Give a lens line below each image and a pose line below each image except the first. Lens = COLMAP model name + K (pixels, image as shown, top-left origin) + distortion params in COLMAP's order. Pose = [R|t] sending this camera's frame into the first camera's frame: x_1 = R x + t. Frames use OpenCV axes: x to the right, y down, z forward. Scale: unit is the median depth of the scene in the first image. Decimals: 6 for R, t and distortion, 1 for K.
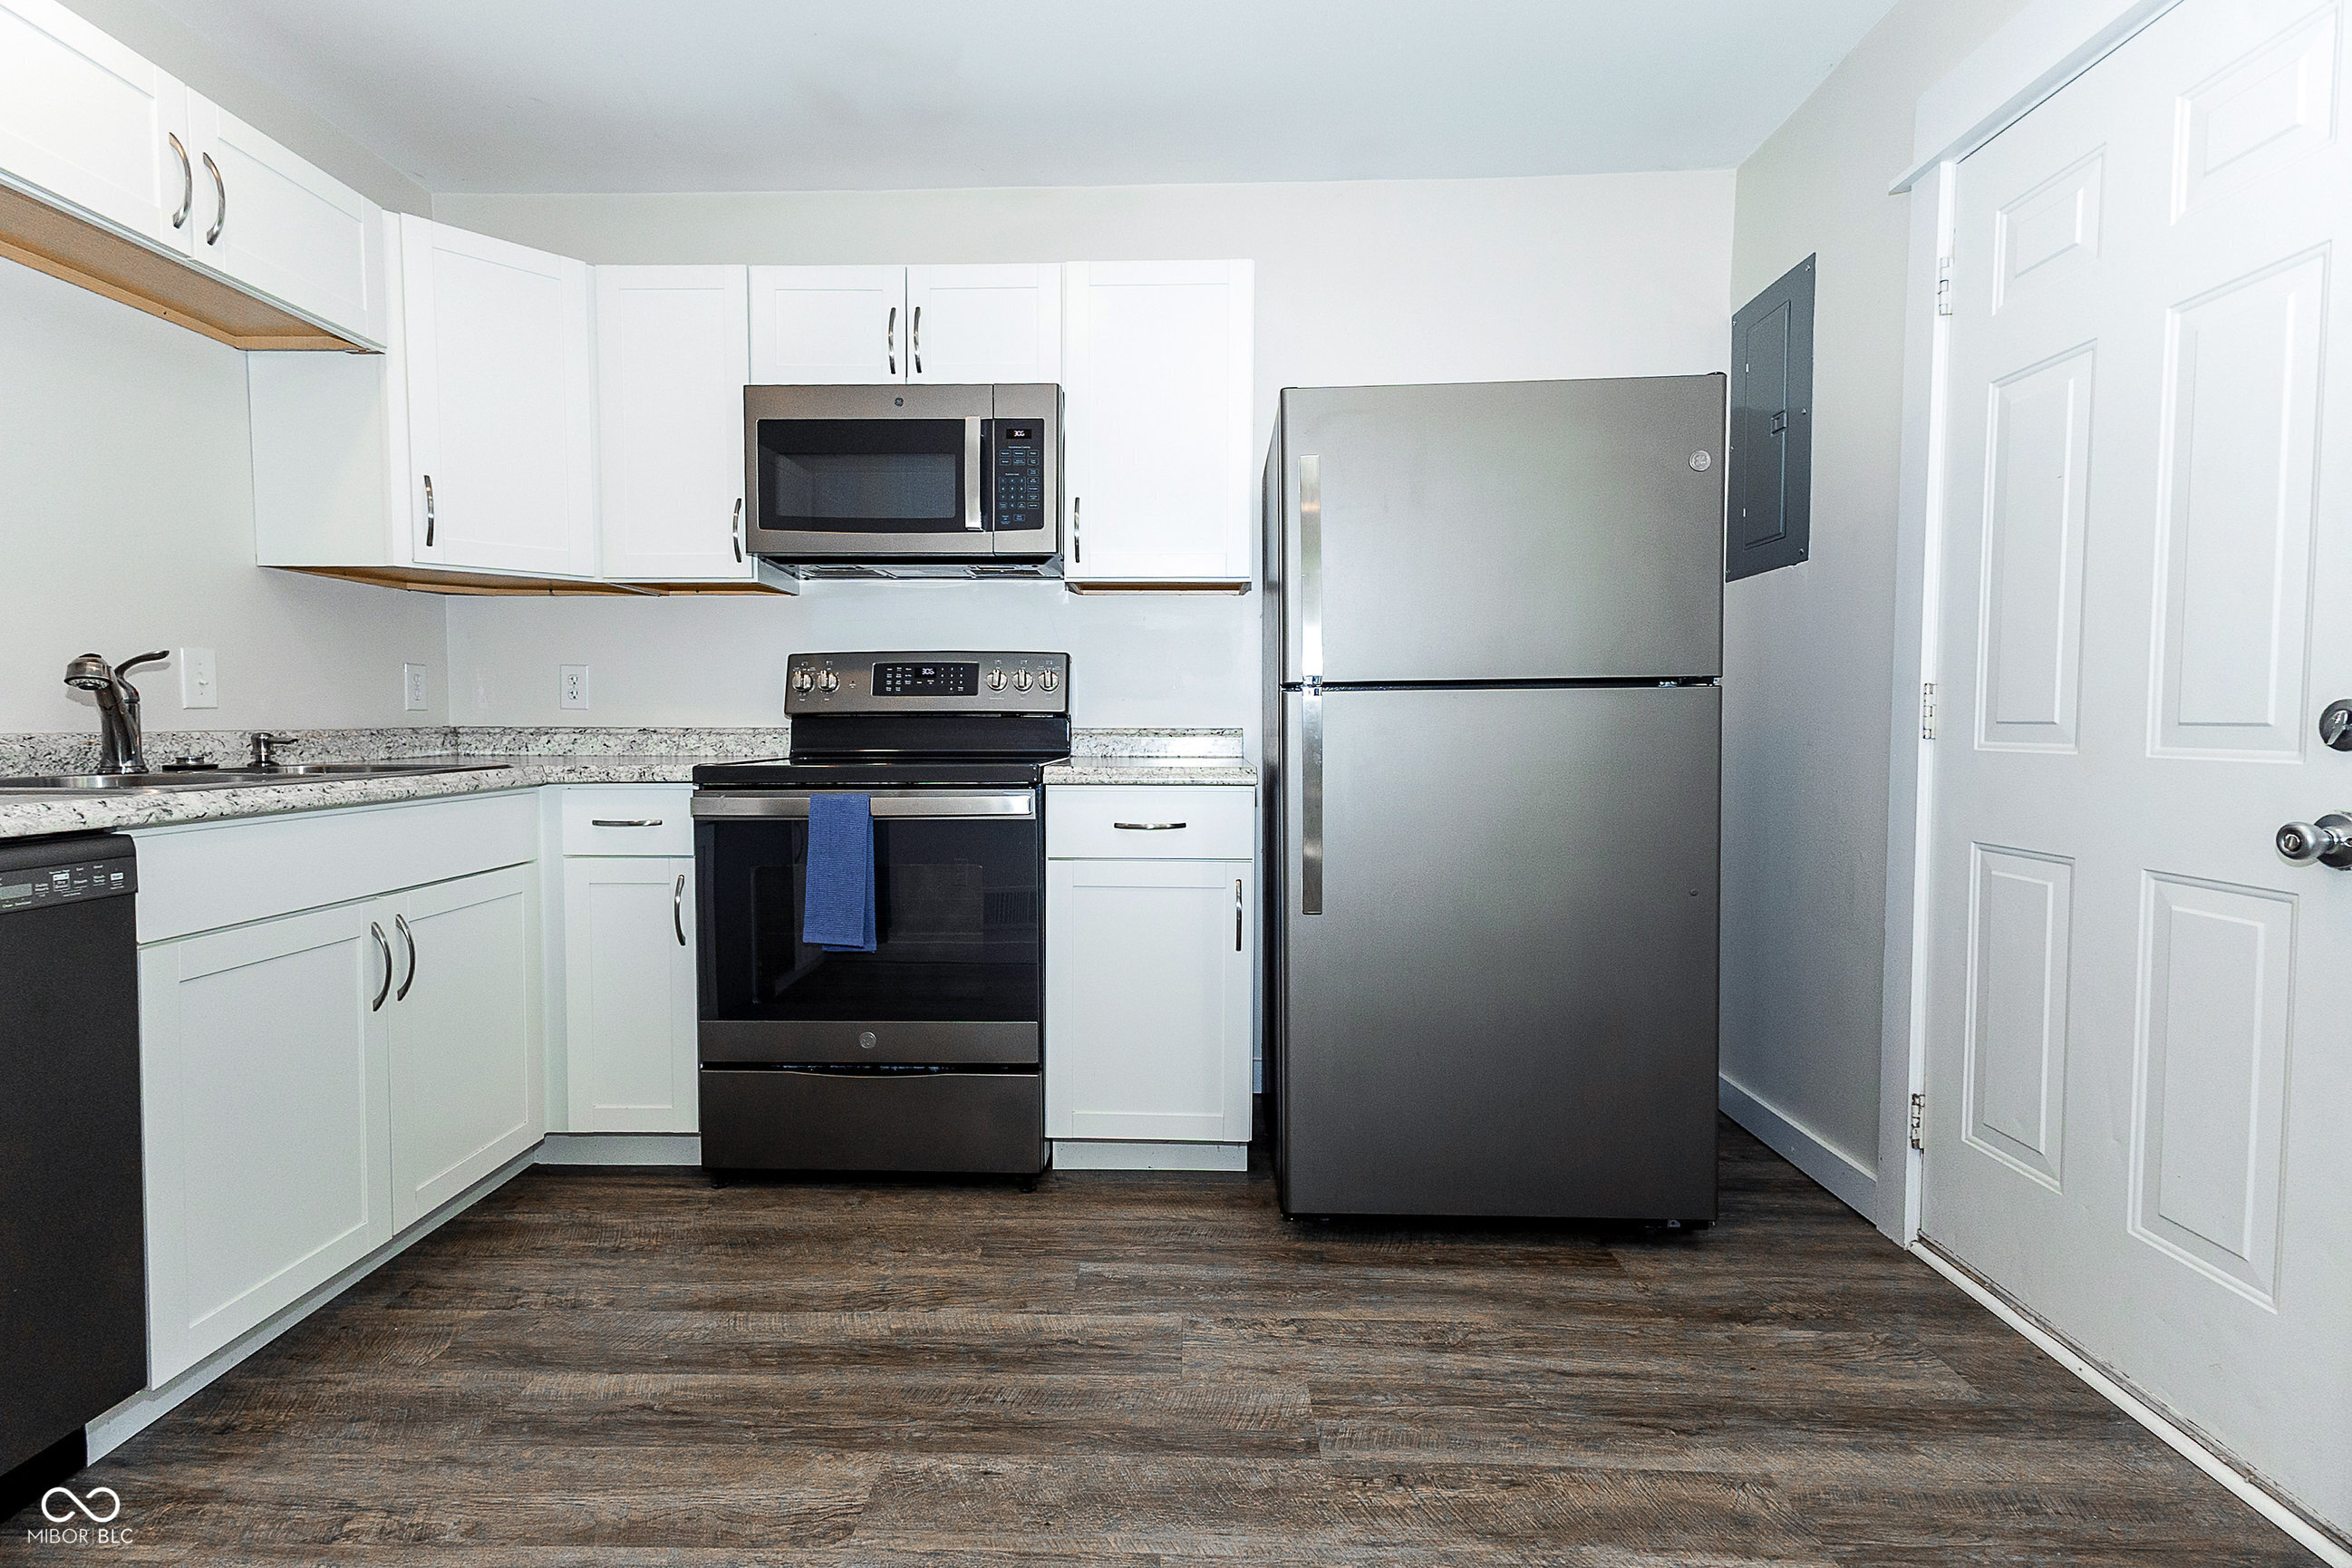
lens RADIAL K [[1060.5, 0, 1124.7], [0, 1060.5, 764.5], [0, 0, 1]] dist [0.017834, -0.000025]
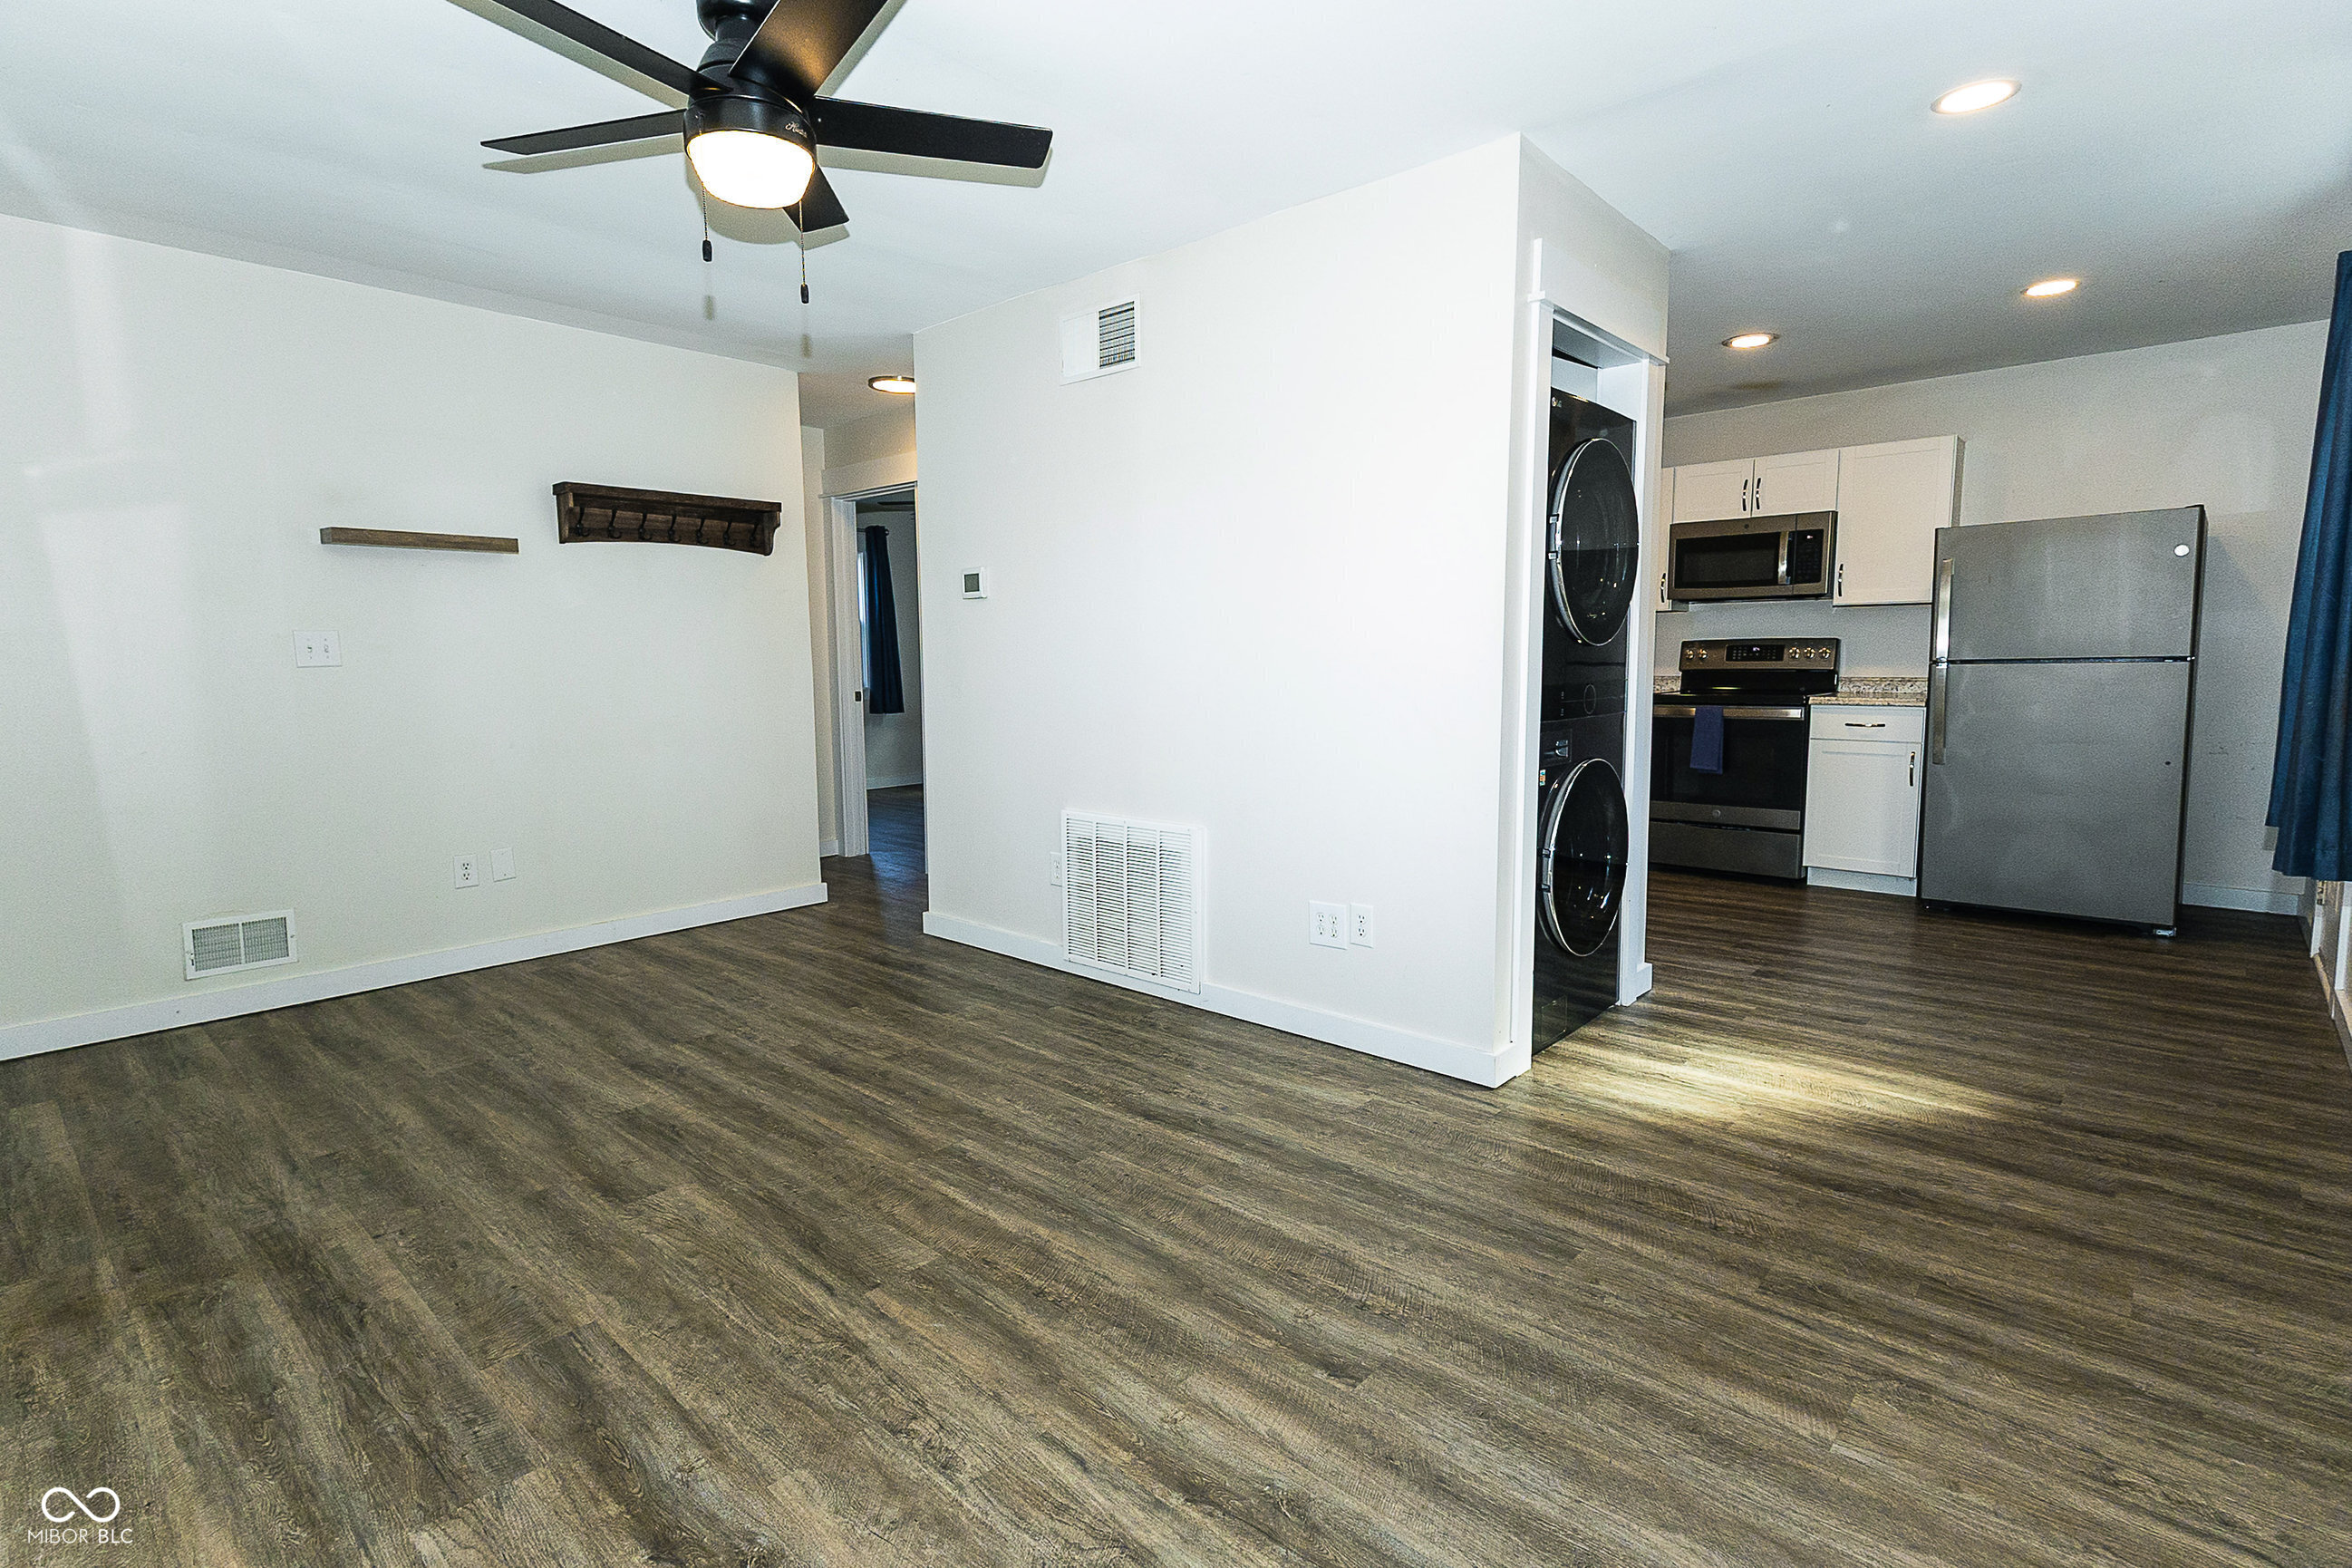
lens RADIAL K [[1147.6, 0, 1167.3], [0, 1147.6, 760.8], [0, 0, 1]] dist [0.032517, -0.010020]
pose [[0.782567, 0.052168, -0.620377, 0.373986], [-0.017332, 0.997922, 0.062053, 0.008805], [0.622326, -0.037808, 0.781845, -1.698780]]
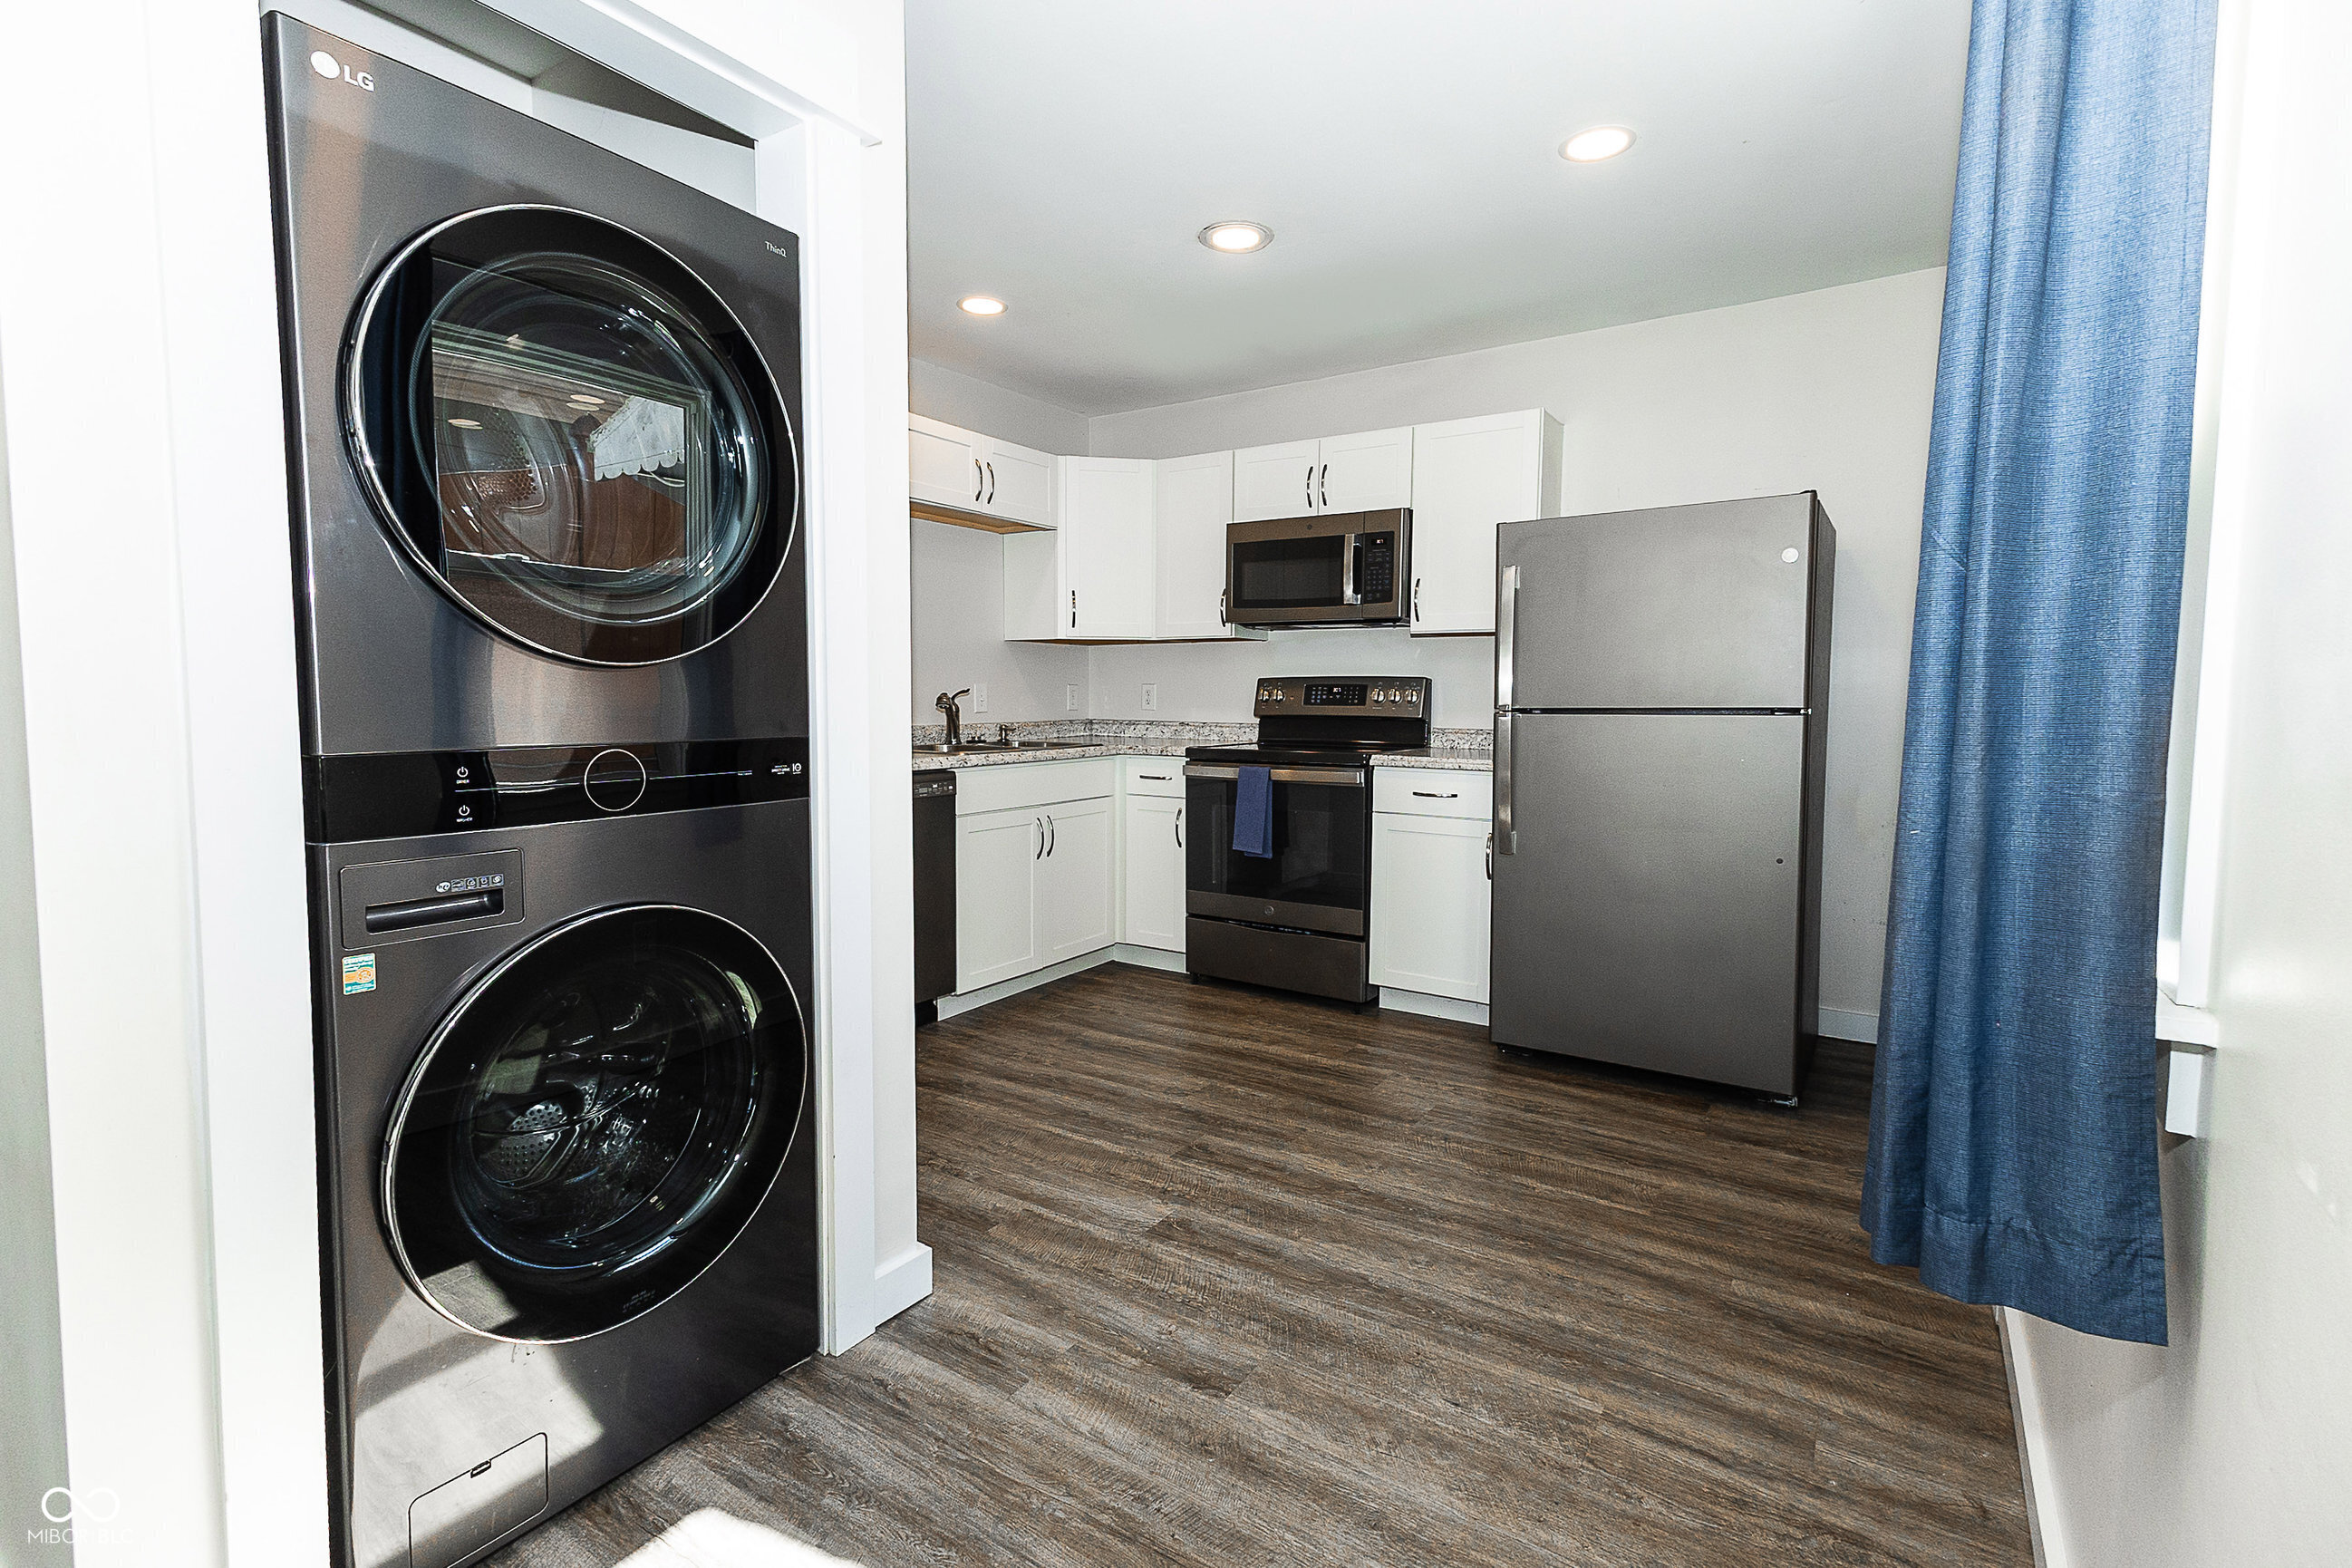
lens RADIAL K [[1074.8, 0, 1189.7], [0, 1074.8, 756.1], [0, 0, 1]] dist [0.018019, -0.001096]
pose [[0.861301, 0.036028, -0.506816, 0.511864], [-0.026220, 0.999305, 0.026478, -0.031989], [0.507418, -0.009517, 0.861648, -0.552488]]
